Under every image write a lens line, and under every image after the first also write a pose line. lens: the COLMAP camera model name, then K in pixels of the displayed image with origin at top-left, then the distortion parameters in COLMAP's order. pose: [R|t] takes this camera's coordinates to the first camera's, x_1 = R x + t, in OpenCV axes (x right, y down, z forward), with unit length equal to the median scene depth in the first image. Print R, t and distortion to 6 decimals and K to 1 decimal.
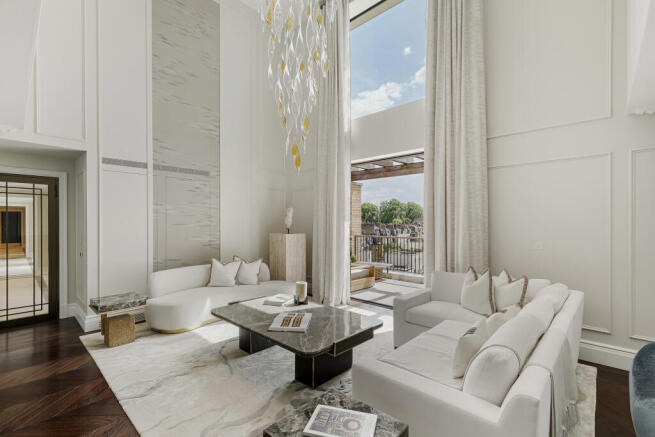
lens RADIAL K [[292.0, 0, 327.5], [0, 292.0, 218.5], [0, 0, 1]] dist [0.003094, 0.000270]
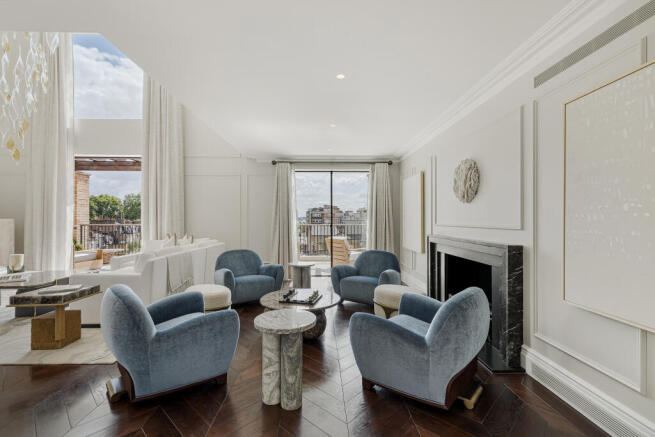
lens RADIAL K [[292.0, 0, 327.5], [0, 292.0, 218.5], [0, 0, 1]] dist [0.003094, 0.000270]
pose [[0.709034, 0.001558, 0.705172, -0.017870], [-0.009032, 0.999936, 0.006873, 0.027621], [-0.705116, -0.011243, 0.709003, -0.389248]]
